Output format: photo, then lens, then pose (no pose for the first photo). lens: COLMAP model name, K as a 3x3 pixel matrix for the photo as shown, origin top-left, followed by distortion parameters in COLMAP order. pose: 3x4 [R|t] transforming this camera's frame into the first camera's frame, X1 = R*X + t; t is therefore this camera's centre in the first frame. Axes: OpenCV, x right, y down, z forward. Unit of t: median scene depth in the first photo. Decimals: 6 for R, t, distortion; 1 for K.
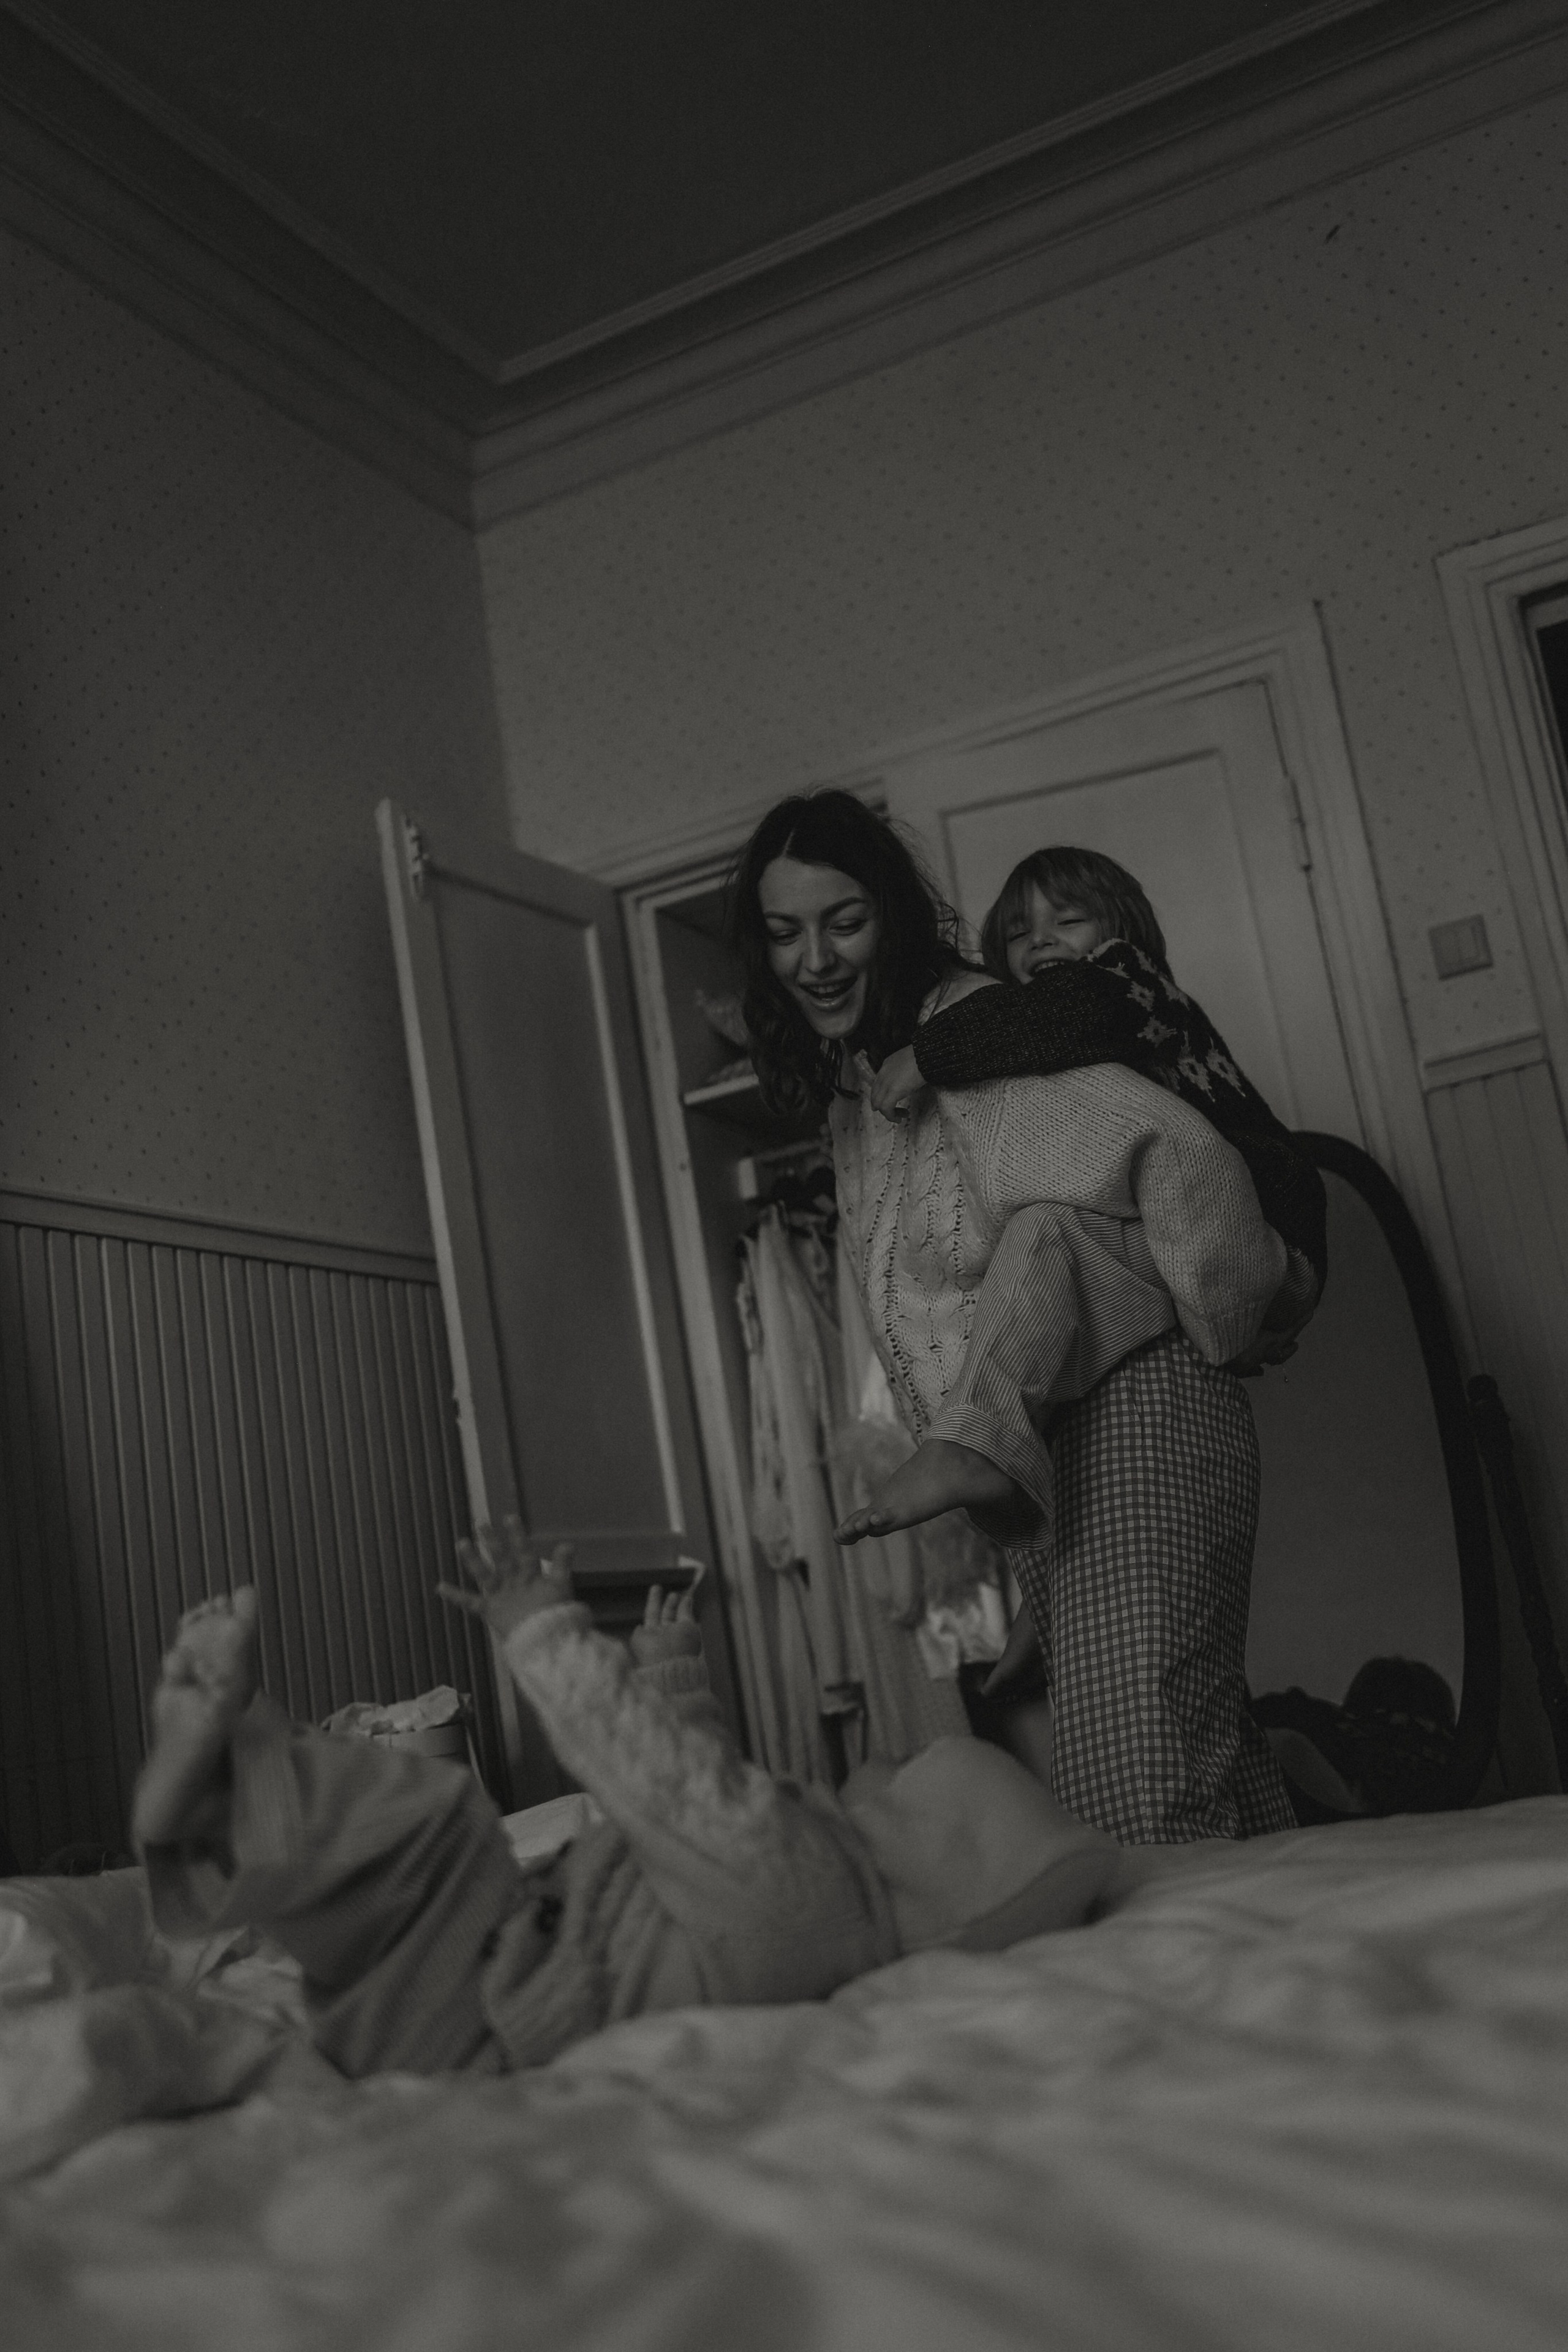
lens RADIAL K [[2412.4, 0, 784.2], [0, 2412.4, 1180.1], [0, 0, 1]] dist [0.049678, 0.002350]
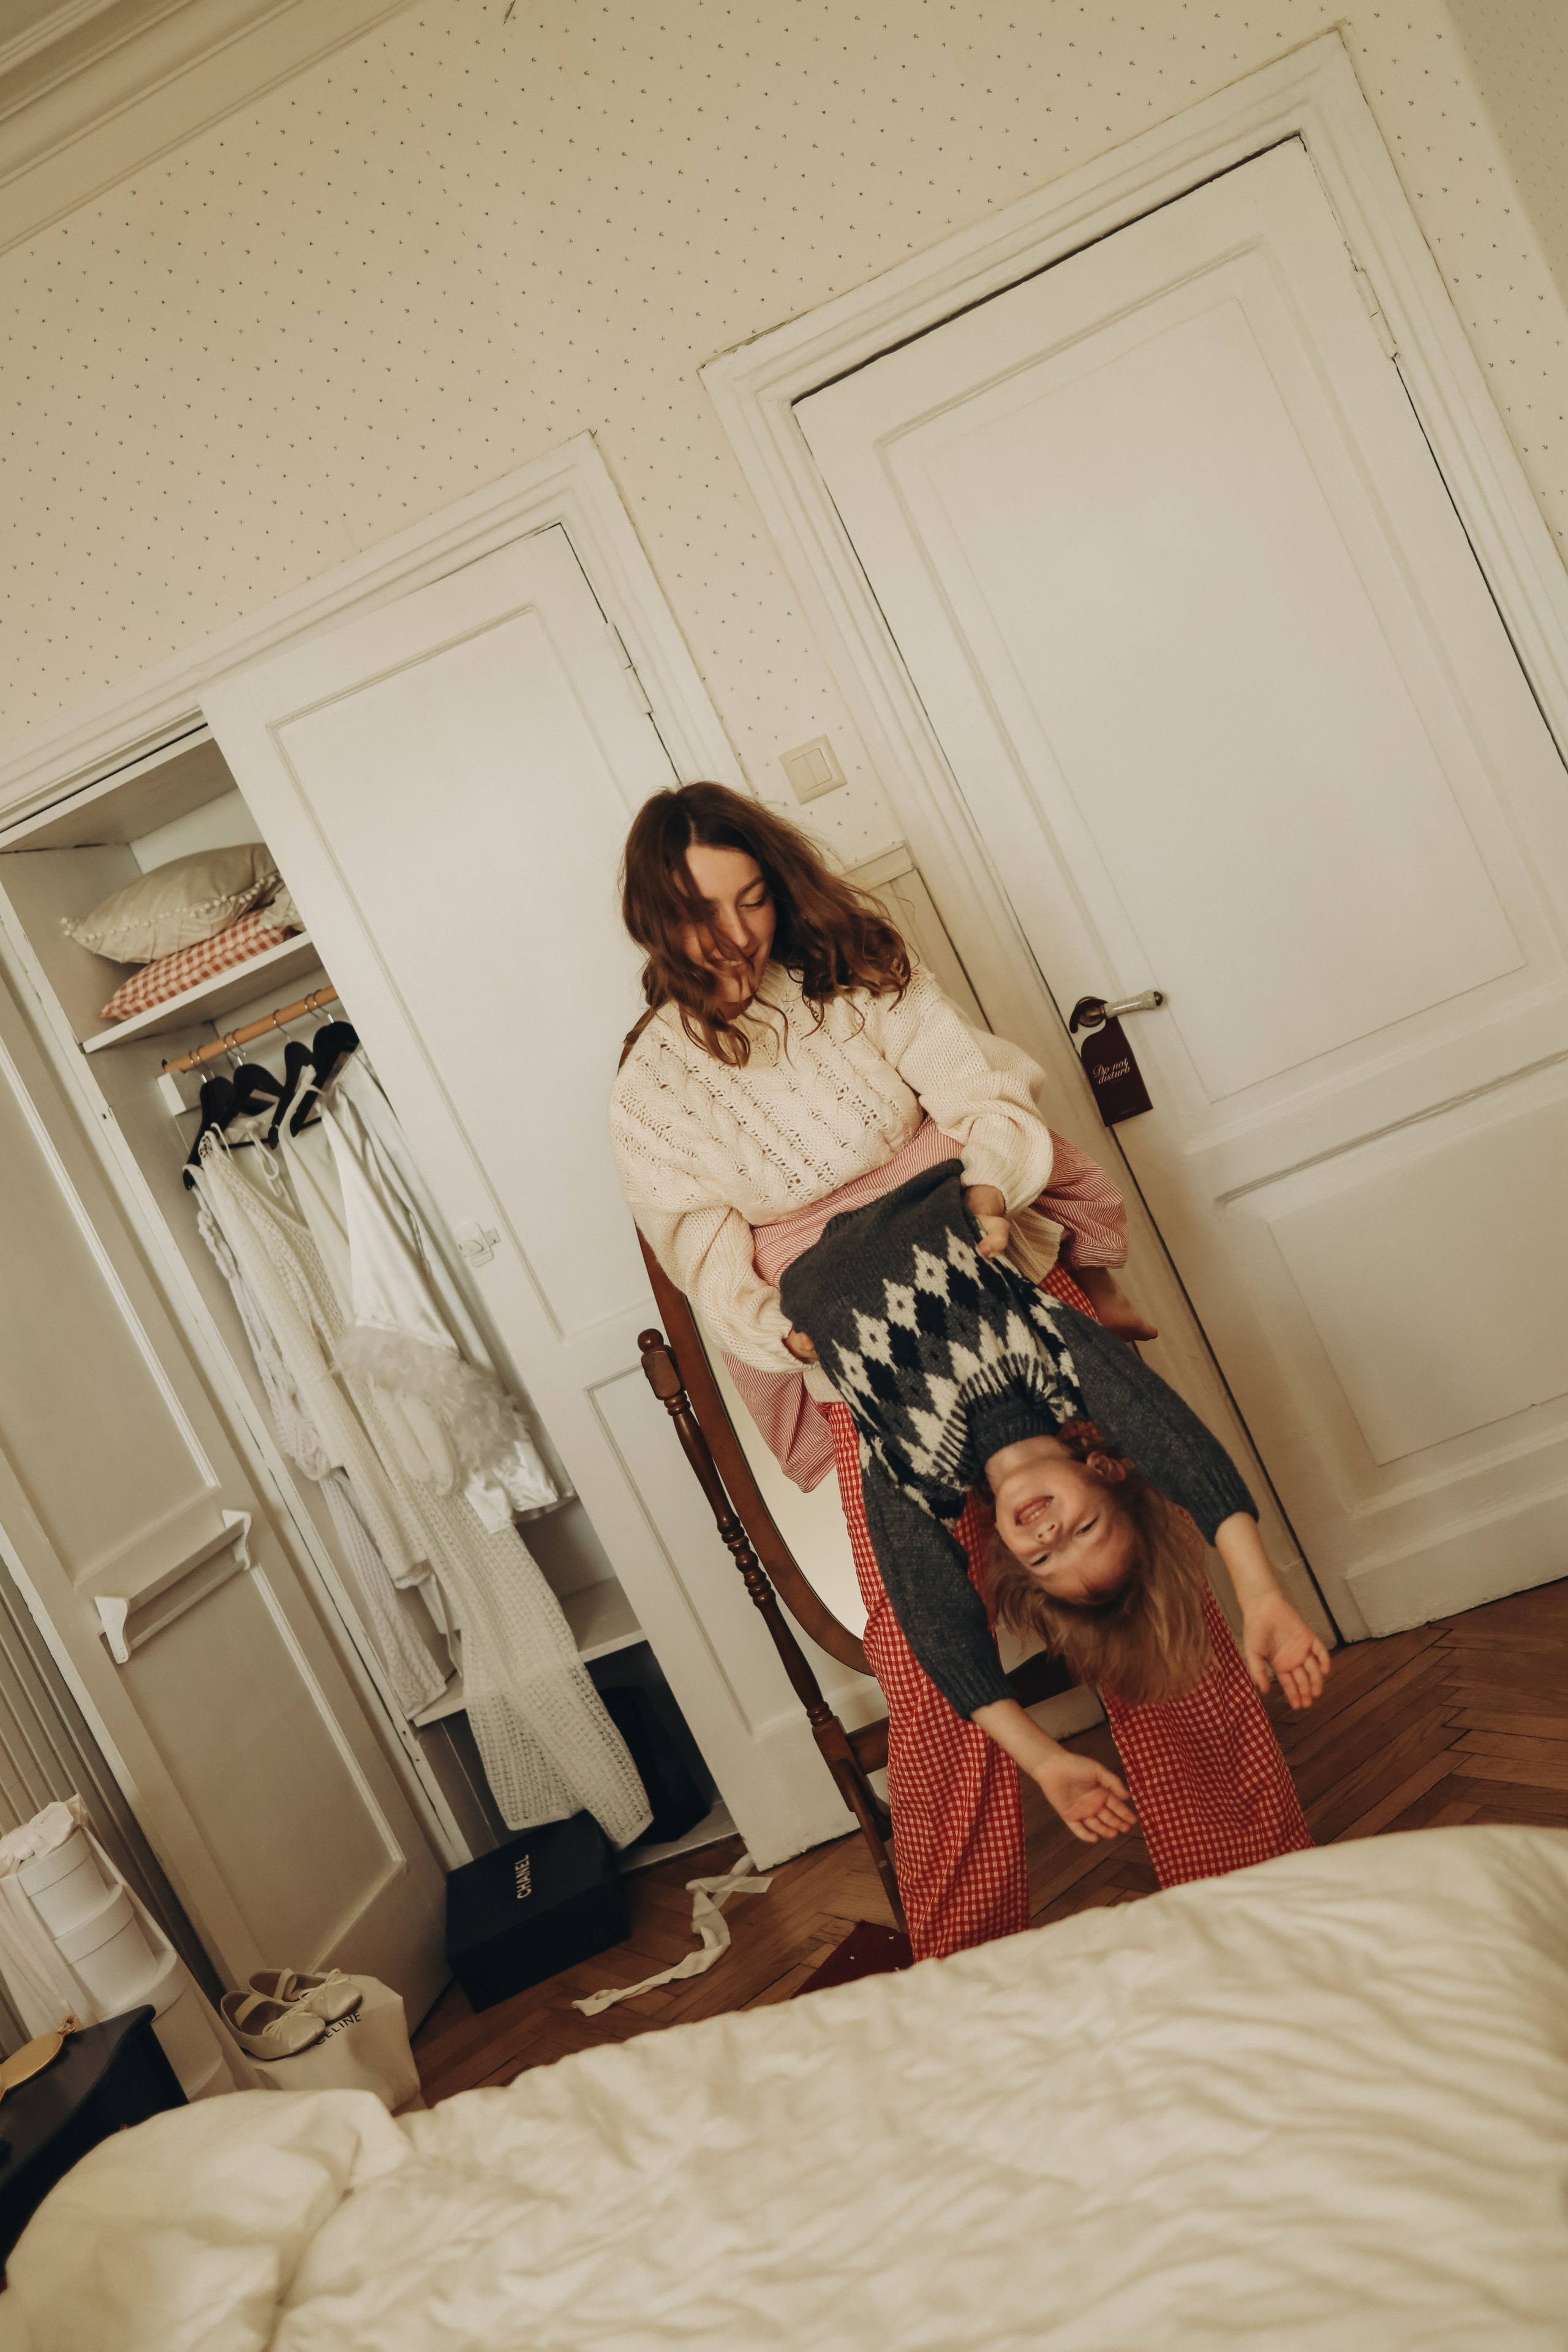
lens RADIAL K [[2412.4, 0, 784.2], [0, 2412.4, 1180.1], [0, 0, 1]] dist [0.049678, 0.002350]
pose [[0.940222, -0.280663, 0.192901, 0.021328], [0.221119, 0.933886, 0.281004, -0.205986], [-0.259015, -0.221552, 0.940120, 0.007853]]
